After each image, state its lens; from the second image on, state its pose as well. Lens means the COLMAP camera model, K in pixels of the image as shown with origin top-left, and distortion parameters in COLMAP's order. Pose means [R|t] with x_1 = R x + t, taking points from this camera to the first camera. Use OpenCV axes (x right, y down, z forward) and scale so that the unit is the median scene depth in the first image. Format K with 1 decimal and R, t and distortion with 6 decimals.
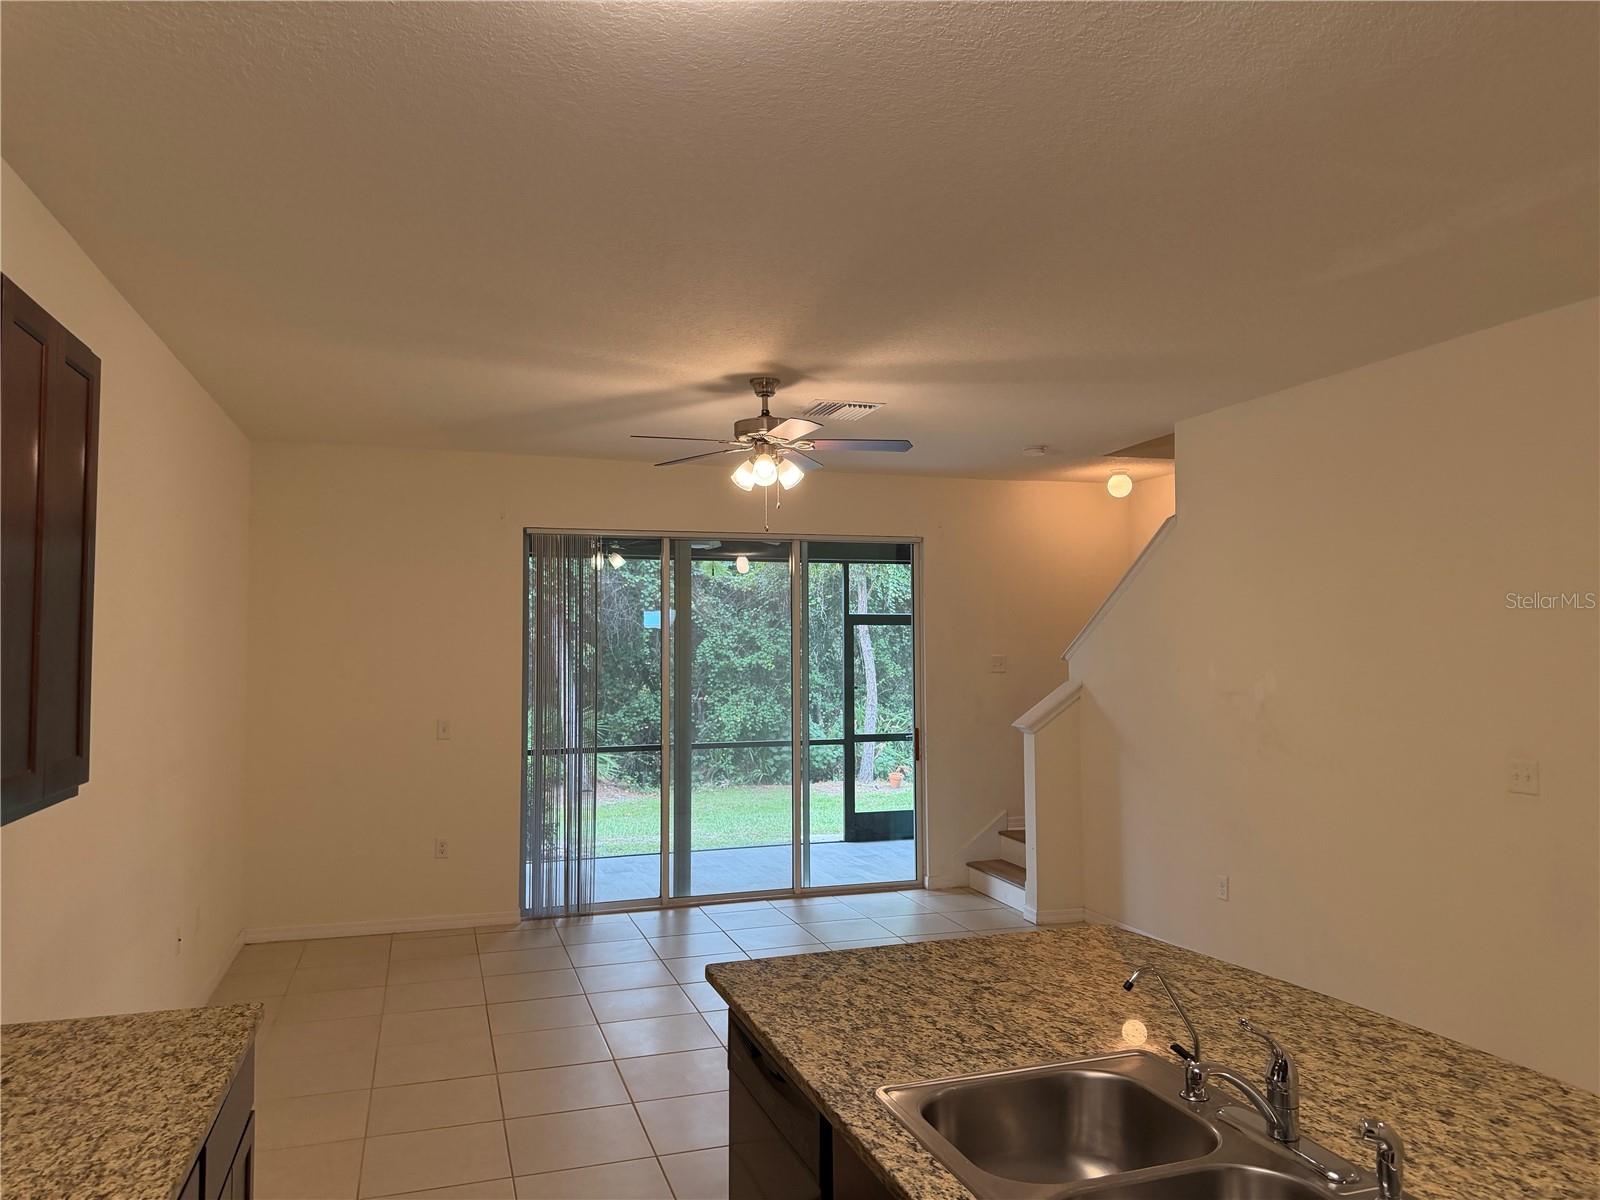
lens RADIAL K [[1123.4, 0, 797.6], [0, 1123.4, 607.3], [0, 0, 1]] dist [0.045576, -0.039572]
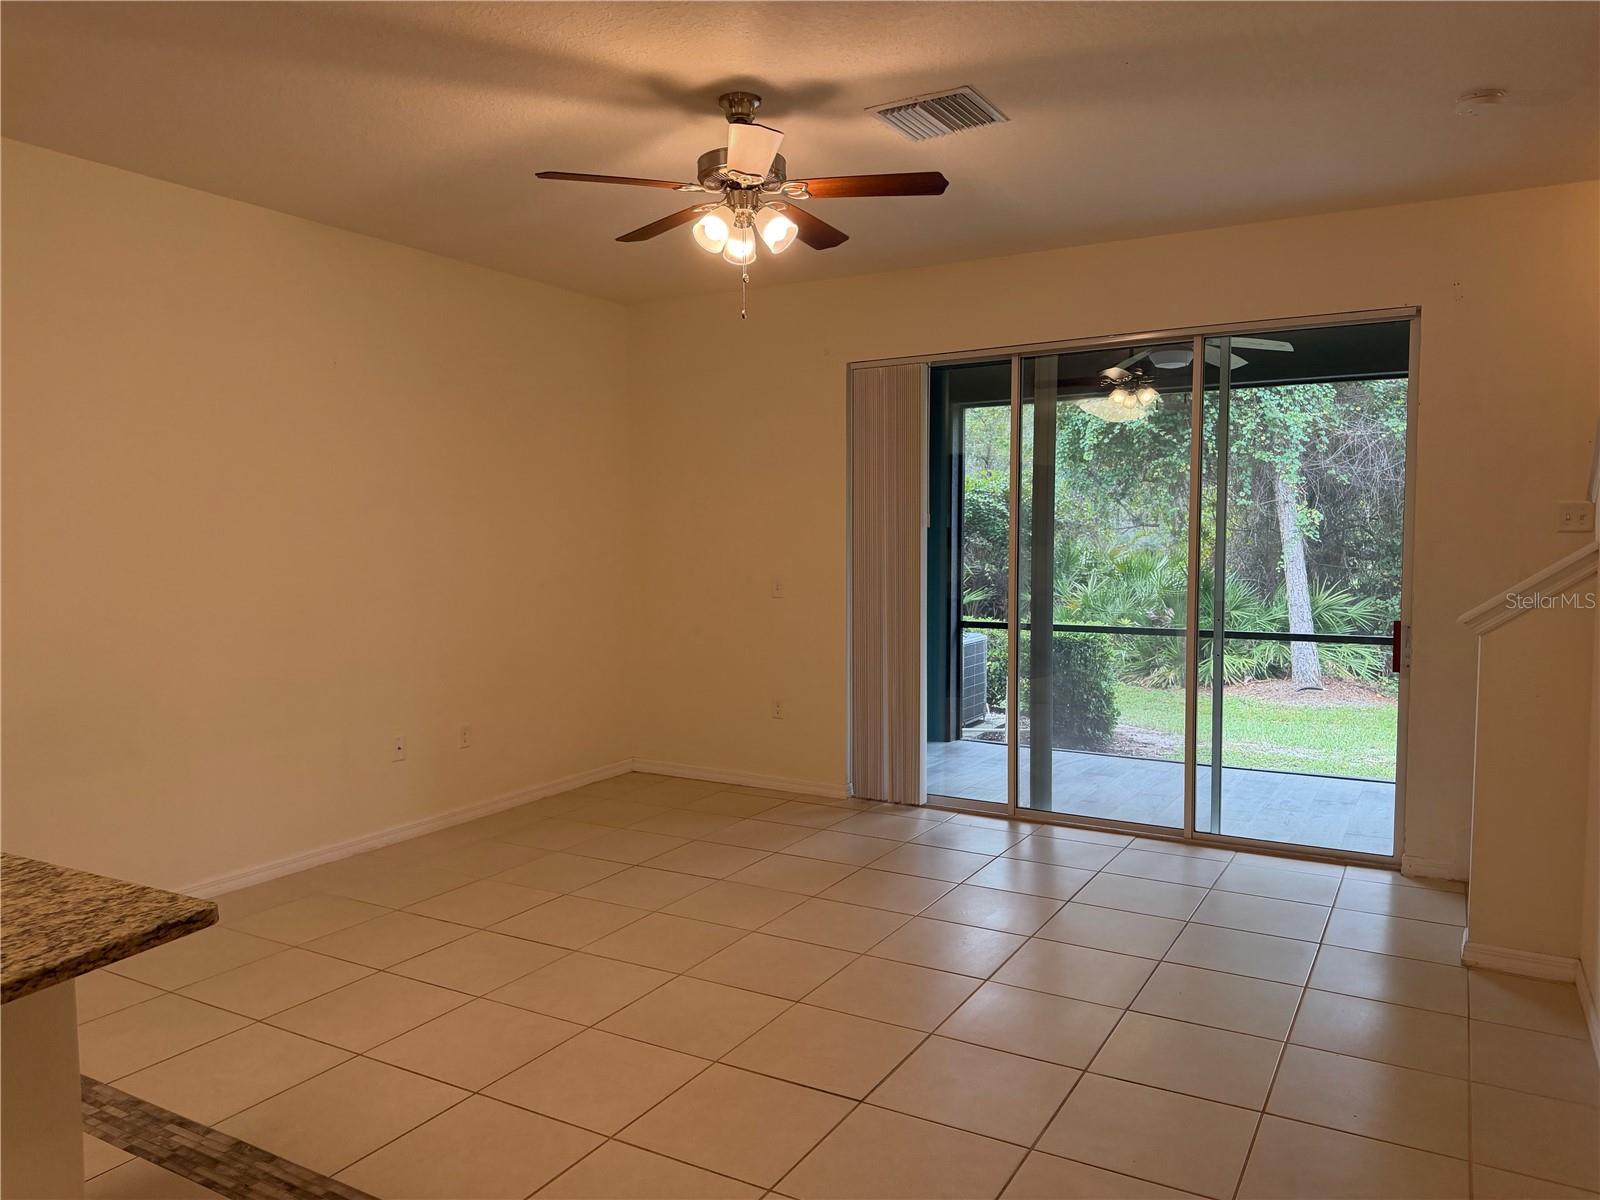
lens RADIAL K [[1130.1, 0, 800.0], [0, 1130.1, 600.0], [0, 0, 1]] dist [0.020817, -0.022838]
pose [[0.665389, 0.047790, -0.744966, 1.328515], [0.024292, 0.996034, 0.085593, 0.126748], [0.746102, -0.075049, 0.661589, 1.255254]]
